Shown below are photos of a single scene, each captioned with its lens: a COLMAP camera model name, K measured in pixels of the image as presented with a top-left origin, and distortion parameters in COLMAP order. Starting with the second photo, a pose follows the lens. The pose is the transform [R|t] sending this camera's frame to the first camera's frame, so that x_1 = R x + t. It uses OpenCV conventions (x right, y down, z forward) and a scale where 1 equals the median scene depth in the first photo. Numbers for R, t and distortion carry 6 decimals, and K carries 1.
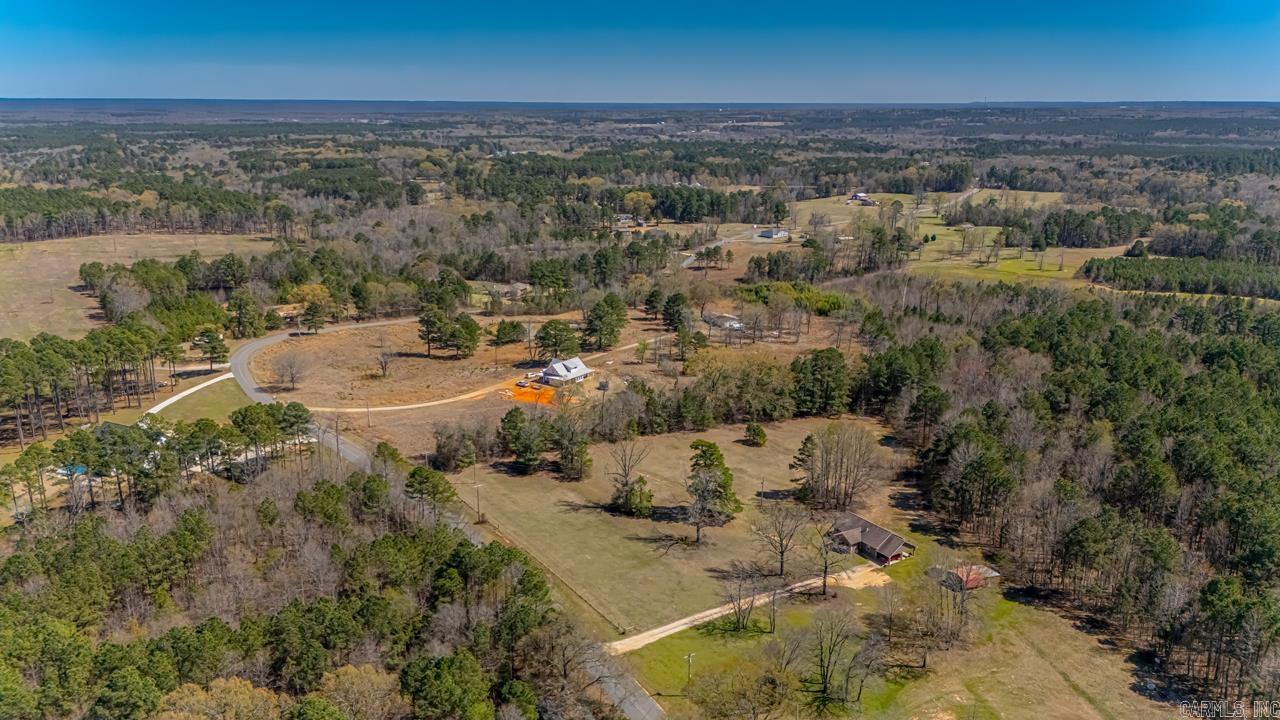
lens RADIAL K [[933.8, 0, 642.1], [0, 933.8, 360.6], [0, 0, 1]] dist [0.090637, -0.104234]
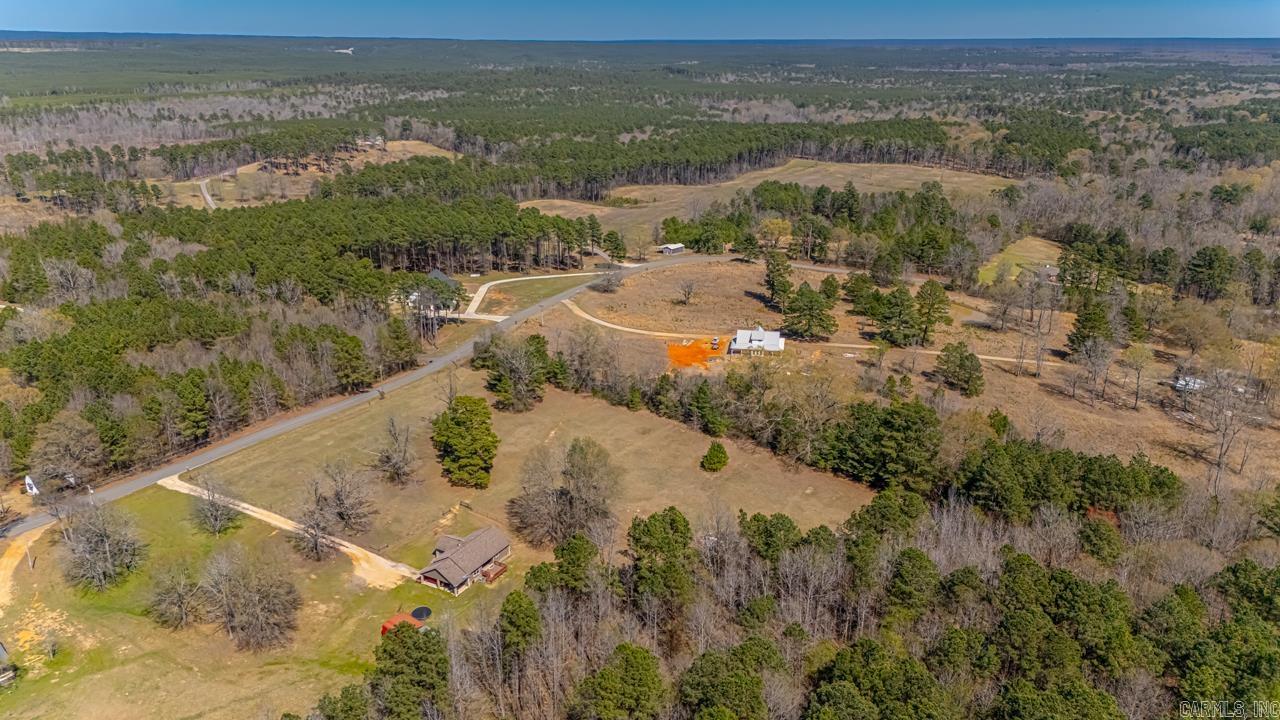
lens RADIAL K [[933.8, 0, 641.0], [0, 933.8, 360.4], [0, 0, 1]] dist [0.090637, -0.104234]
pose [[0.456706, 0.287441, -0.841901, 0.492665], [-0.238000, 0.951345, 0.195700, -0.094989], [0.857190, 0.110995, 0.502896, 0.341045]]
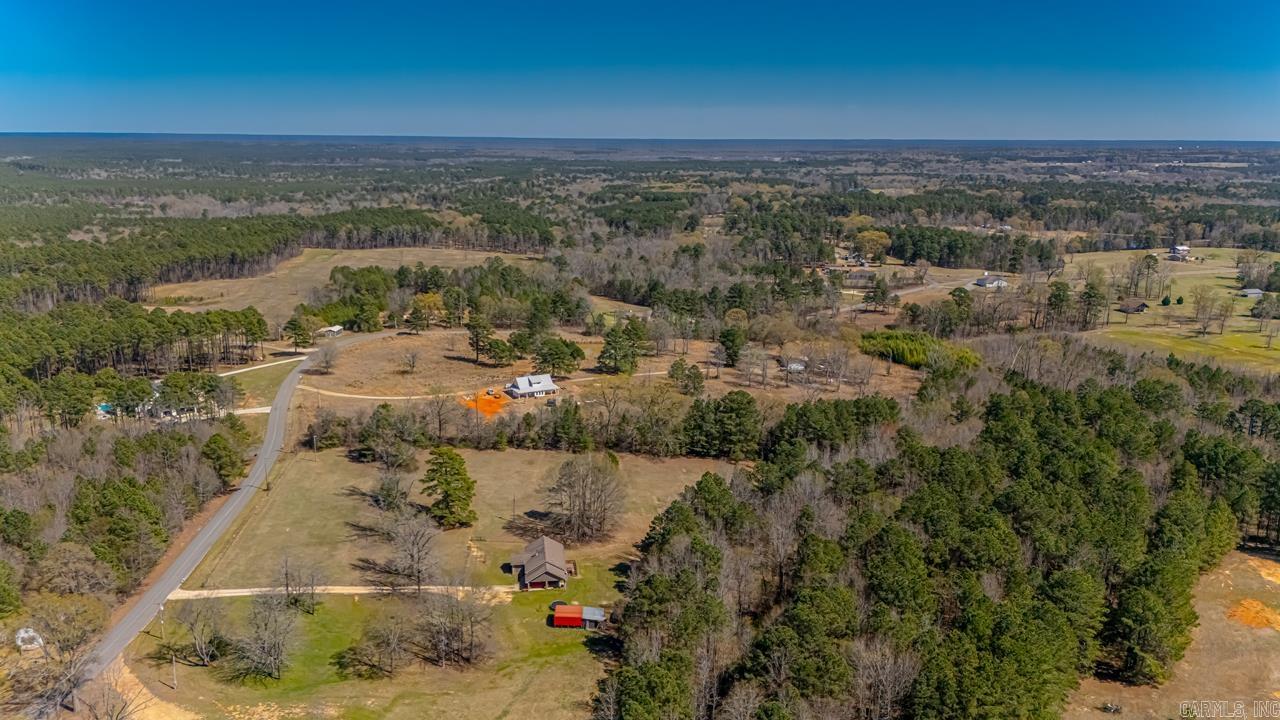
lens RADIAL K [[933.8, 0, 642.4], [0, 933.8, 354.7], [0, 0, 1]] dist [0.090637, -0.104234]
pose [[0.902293, 0.101586, -0.418985, 0.369204], [-0.119887, 0.992633, -0.017507, -0.015754], [0.414119, 0.066027, 0.907825, 0.054618]]
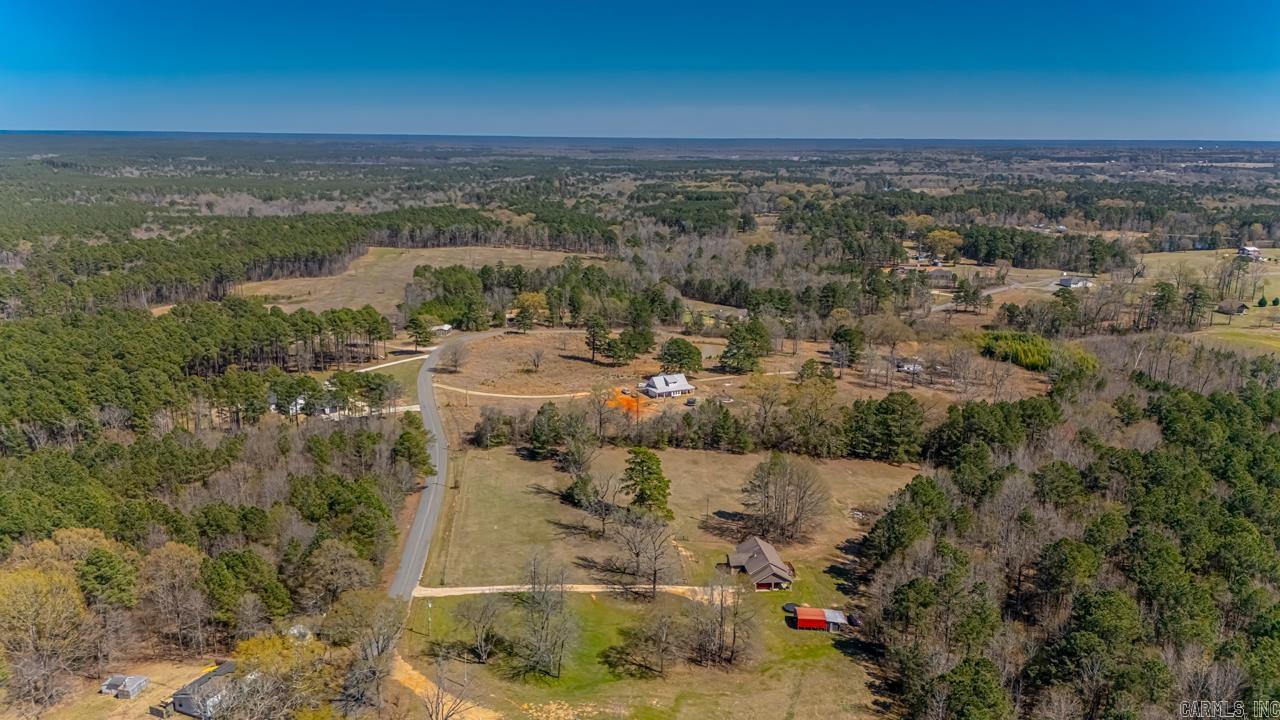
lens RADIAL K [[933.8, 0, 641.7], [0, 933.8, 355.8], [0, 0, 1]] dist [0.090637, -0.104234]
pose [[0.897647, 0.105928, -0.427796, 0.266844], [-0.123864, 0.992197, -0.014222, -0.002567], [0.422951, 0.065755, 0.903764, 0.009278]]
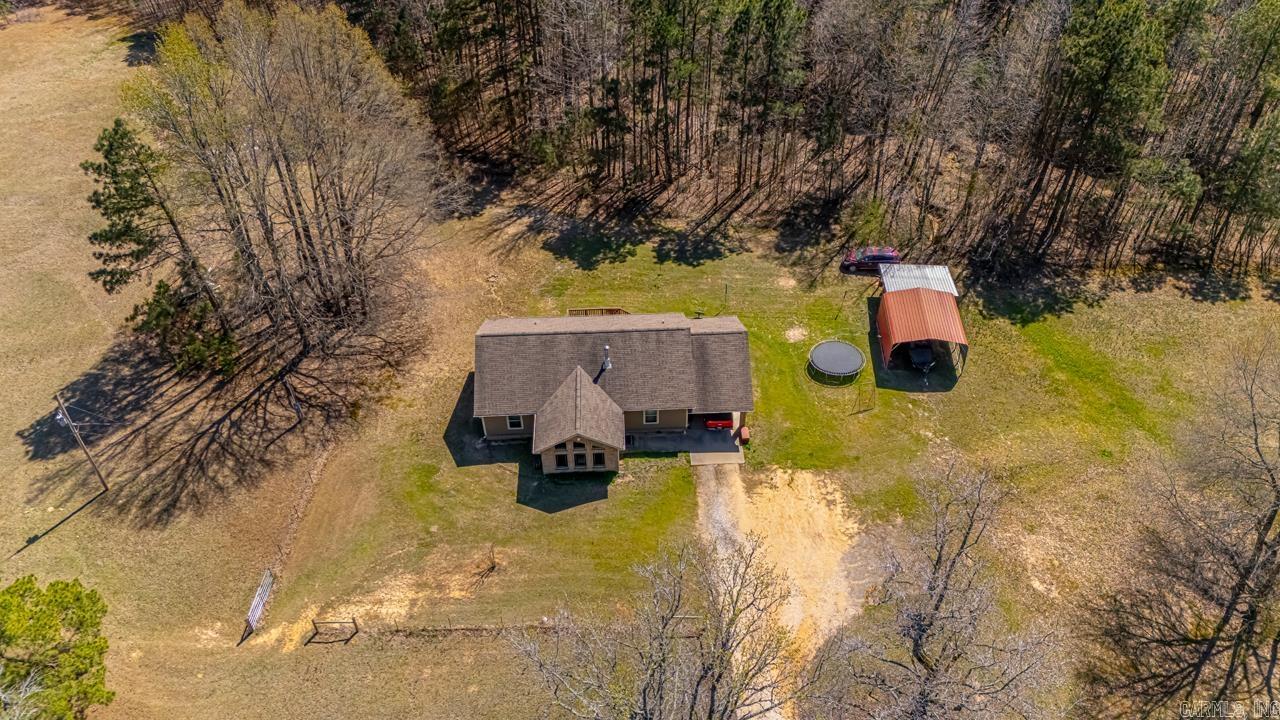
lens RADIAL K [[933.8, 0, 642.8], [0, 933.8, 357.0], [0, 0, 1]] dist [0.090637, -0.104234]
pose [[0.517323, -0.584919, 0.624697, 0.036553], [0.238118, 0.799521, 0.551422, 0.014617], [-0.821995, -0.136512, 0.552891, 0.415226]]
